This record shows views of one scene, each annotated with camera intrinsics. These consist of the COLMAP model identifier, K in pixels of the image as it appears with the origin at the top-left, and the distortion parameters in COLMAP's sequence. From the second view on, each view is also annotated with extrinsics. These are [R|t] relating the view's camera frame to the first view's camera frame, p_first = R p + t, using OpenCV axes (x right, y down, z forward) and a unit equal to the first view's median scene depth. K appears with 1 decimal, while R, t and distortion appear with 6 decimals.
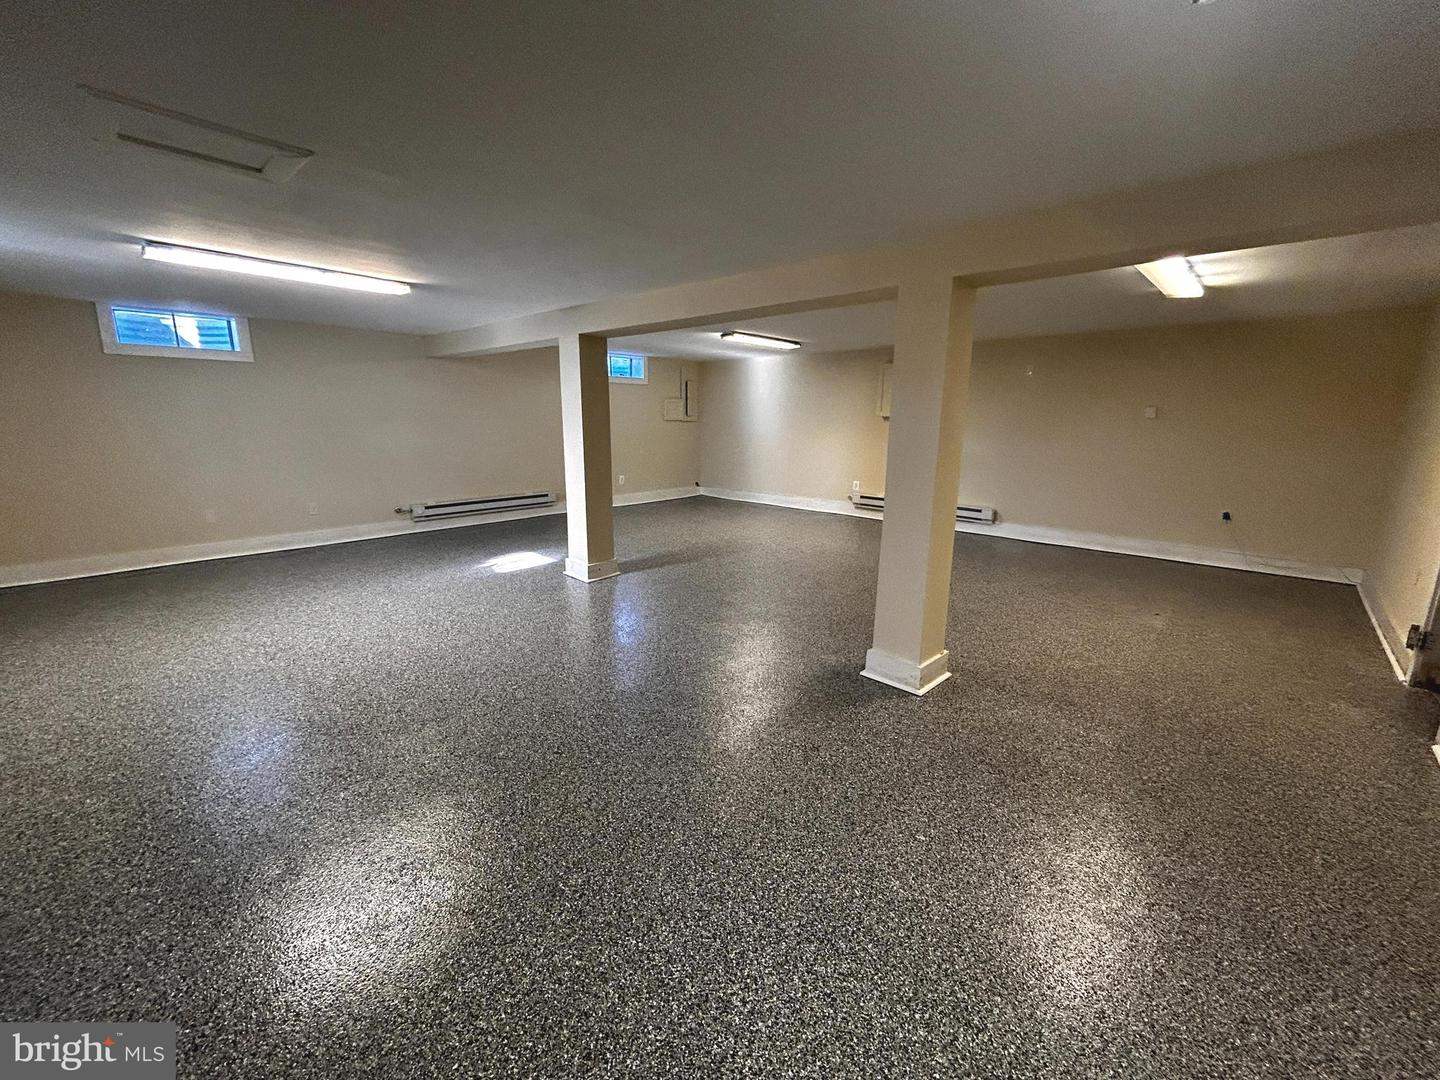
lens RADIAL K [[579.6, 0, 723.4], [0, 579.6, 542.3], [0, 0, 1]] dist [0.001115, 0.000402]
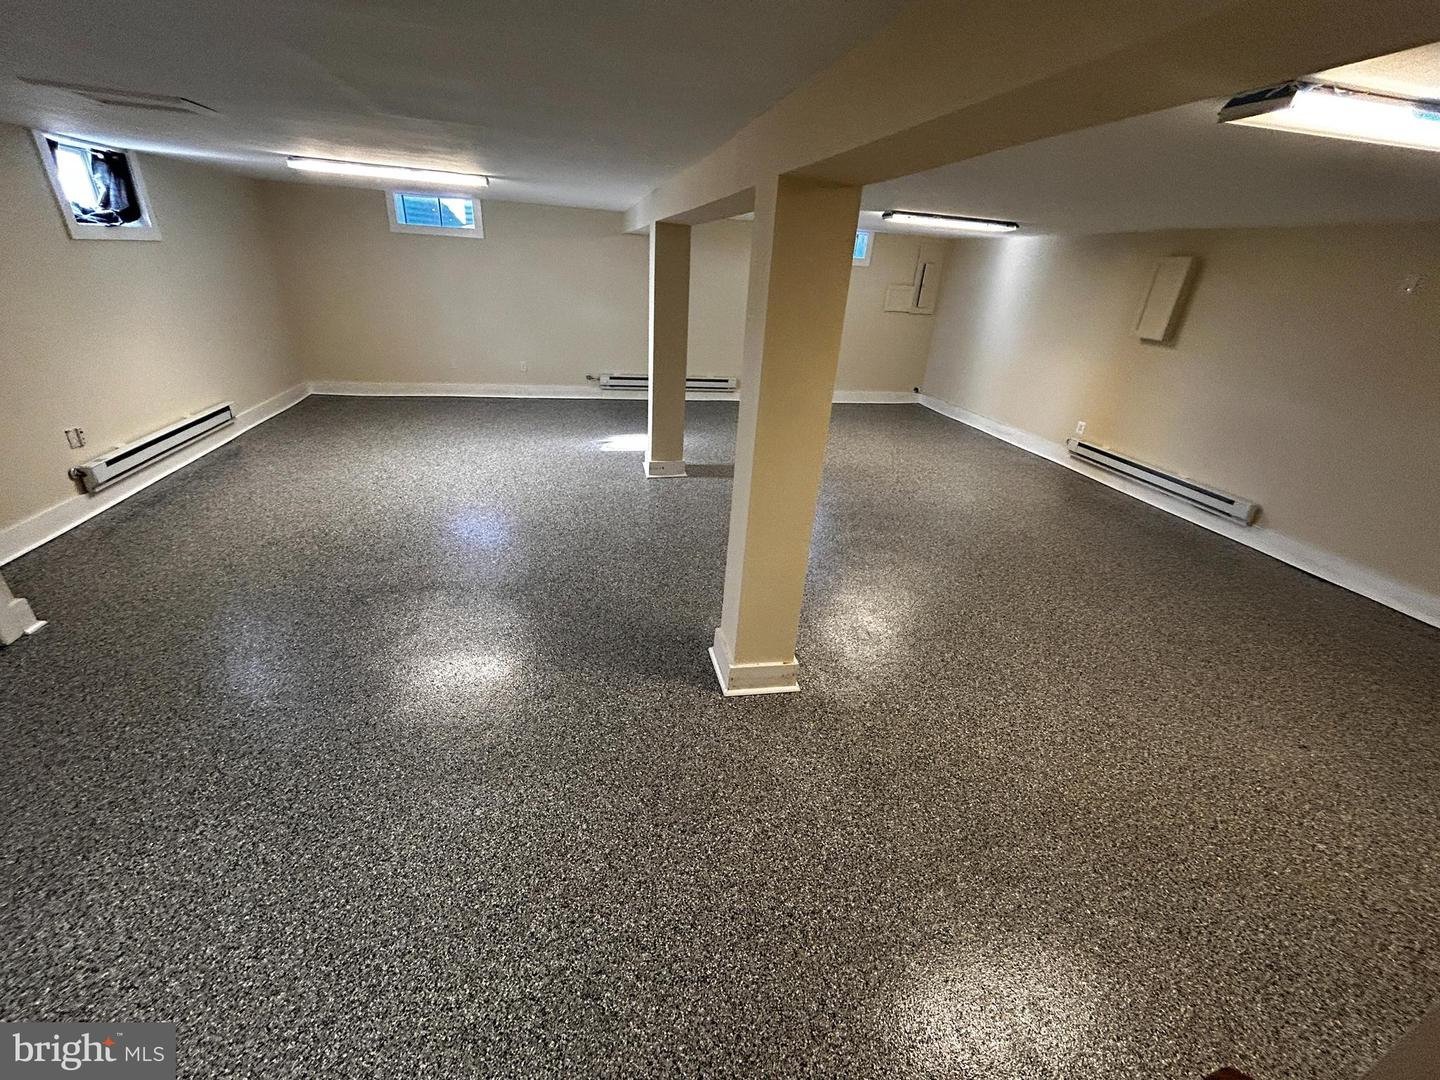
lens RADIAL K [[587.6, 0, 715.4], [0, 587.6, 538.7], [0, 0, 1]] dist [0.002550, 0.000618]
pose [[0.827887, 0.276792, -0.487841, 0.330531], [-0.175748, 0.953969, 0.243013, -0.083363], [0.532649, -0.115451, 0.838425, 0.130773]]
